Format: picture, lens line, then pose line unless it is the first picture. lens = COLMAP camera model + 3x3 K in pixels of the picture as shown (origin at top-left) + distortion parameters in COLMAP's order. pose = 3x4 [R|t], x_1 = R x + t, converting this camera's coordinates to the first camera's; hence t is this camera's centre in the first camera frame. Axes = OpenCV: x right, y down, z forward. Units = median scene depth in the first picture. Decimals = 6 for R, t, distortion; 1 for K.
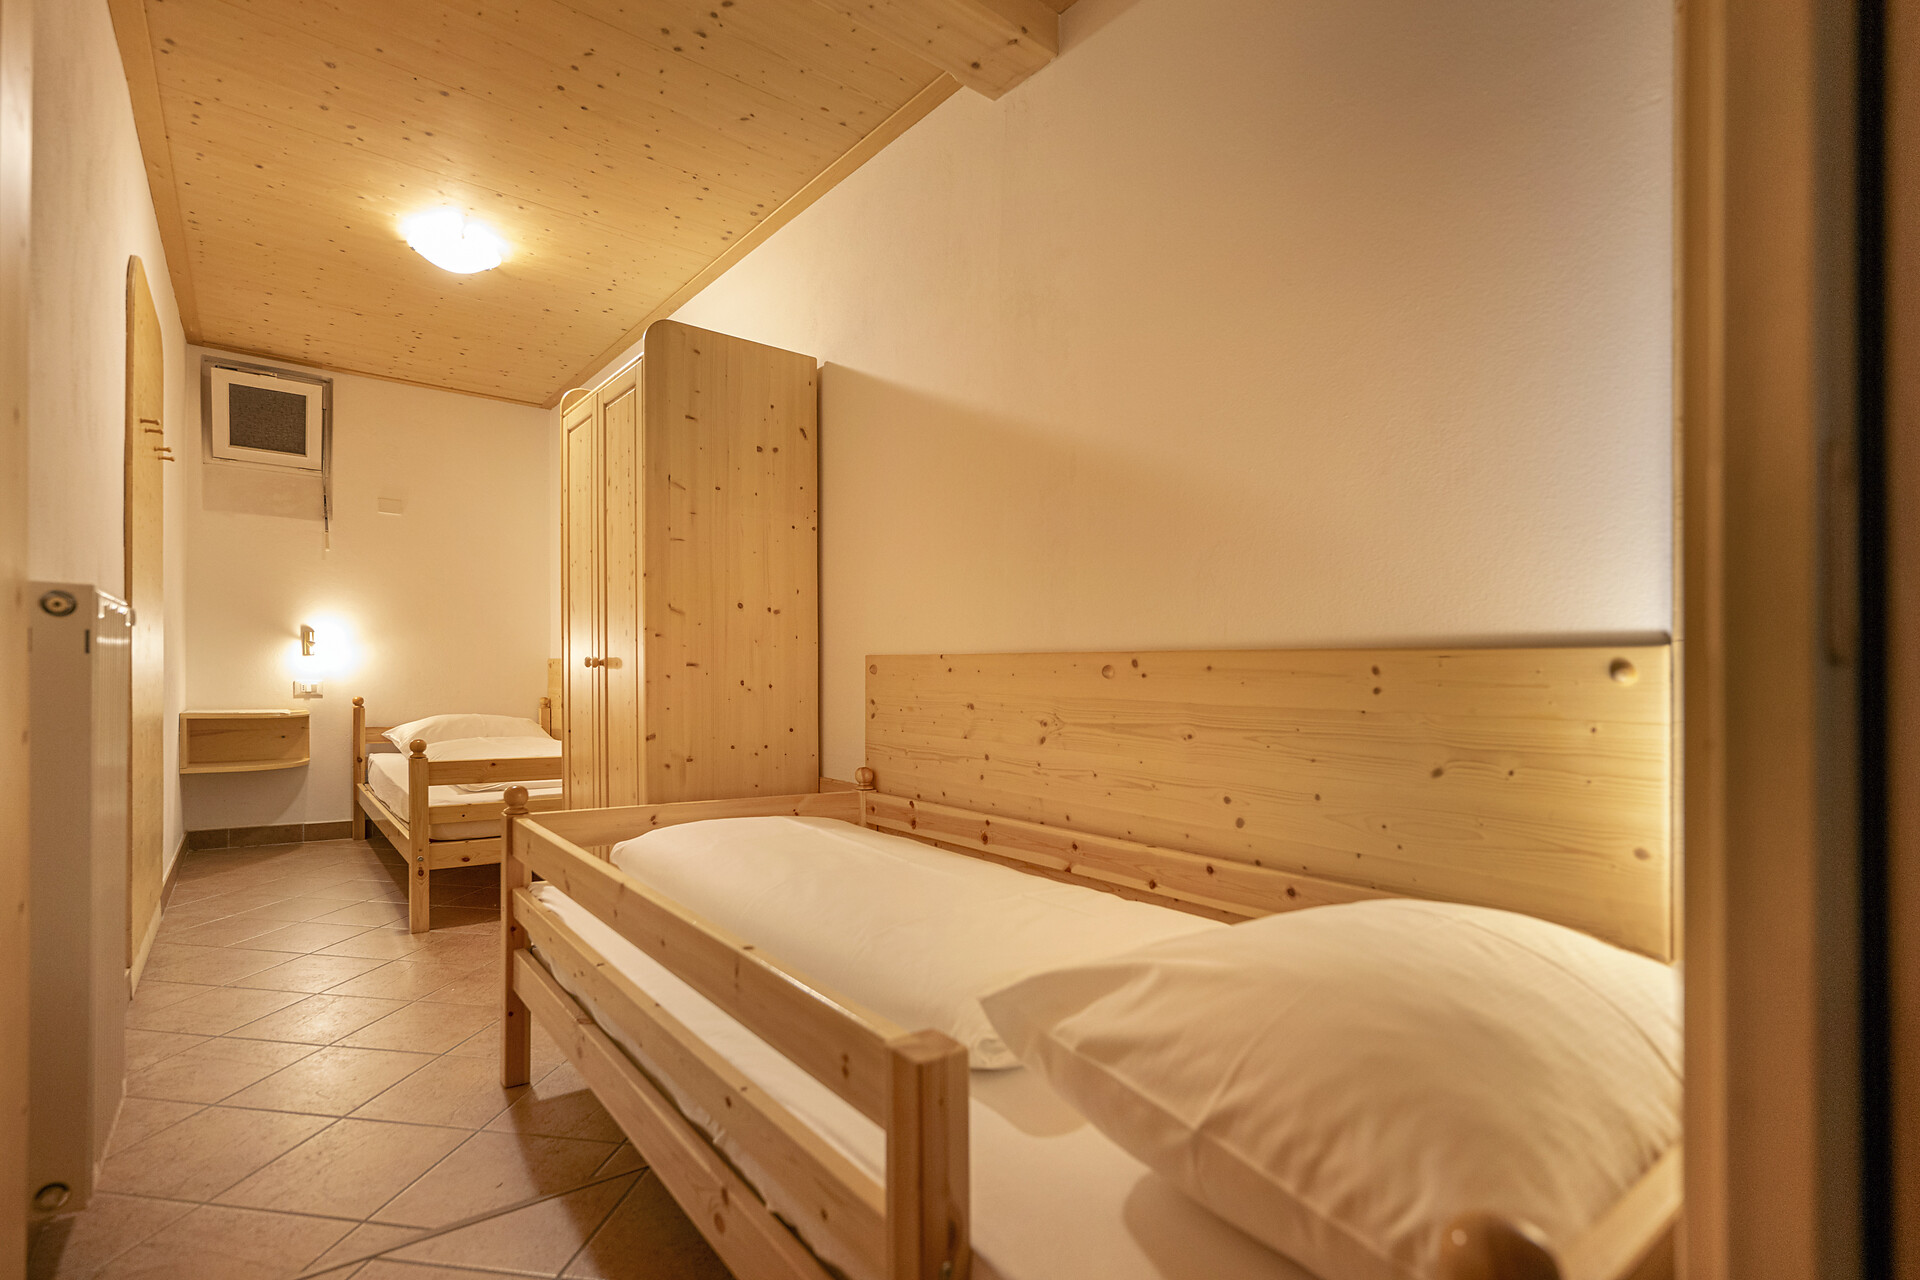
lens RADIAL K [[902.9, 0, 959.9], [0, 902.9, 697.1], [0, 0, 1]] dist [-0.029772, 0.019800]
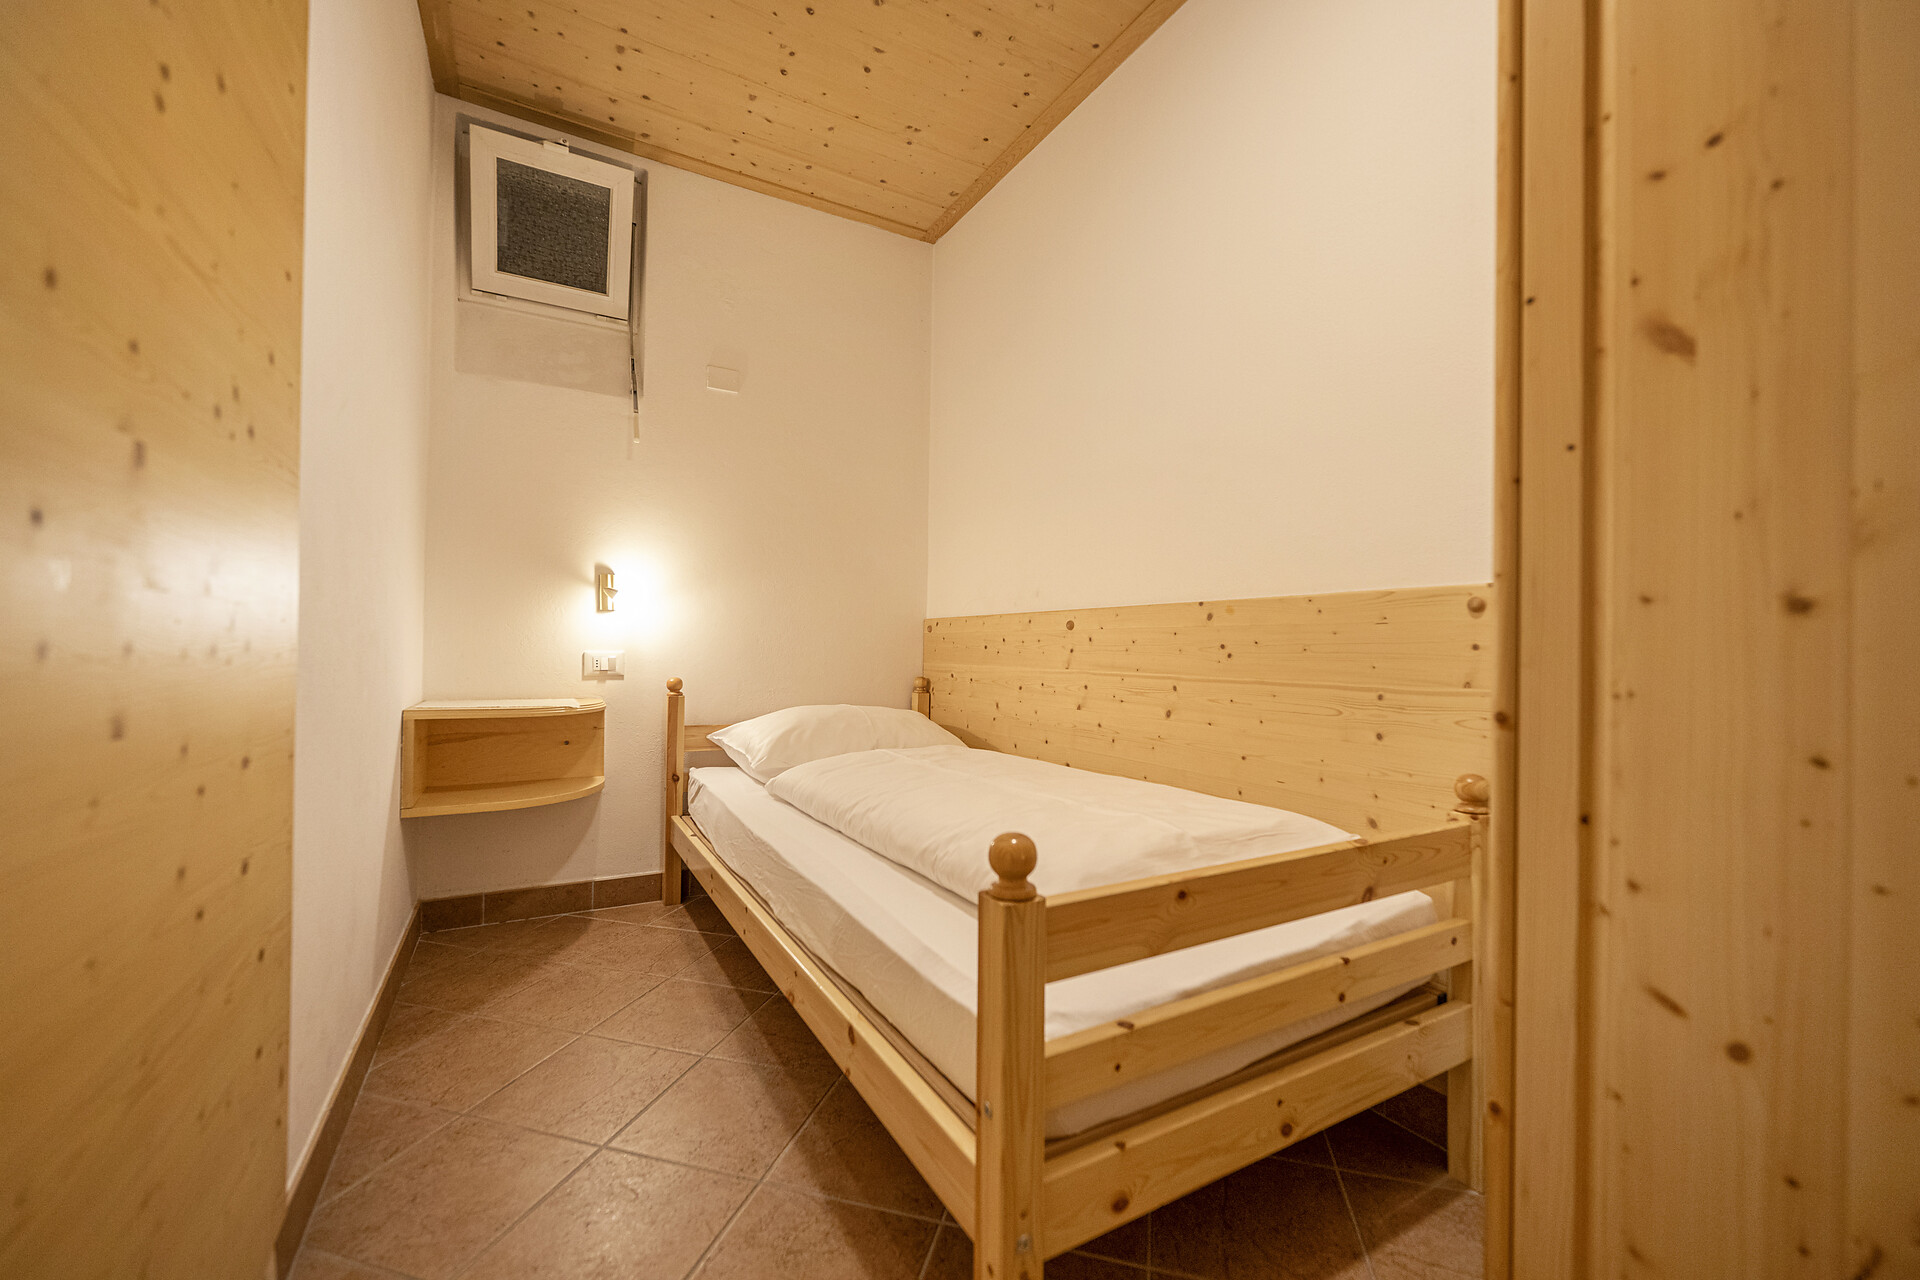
lens RADIAL K [[758.3, 0, 959.5], [0, 758.3, 645.2], [0, 0, 1]] dist [-0.001761, 0.000072]
pose [[0.988378, -0.005877, -0.151904, -0.405847], [0.000557, 0.999386, -0.035038, -0.004527], [0.152017, 0.034546, 0.987774, 0.517566]]
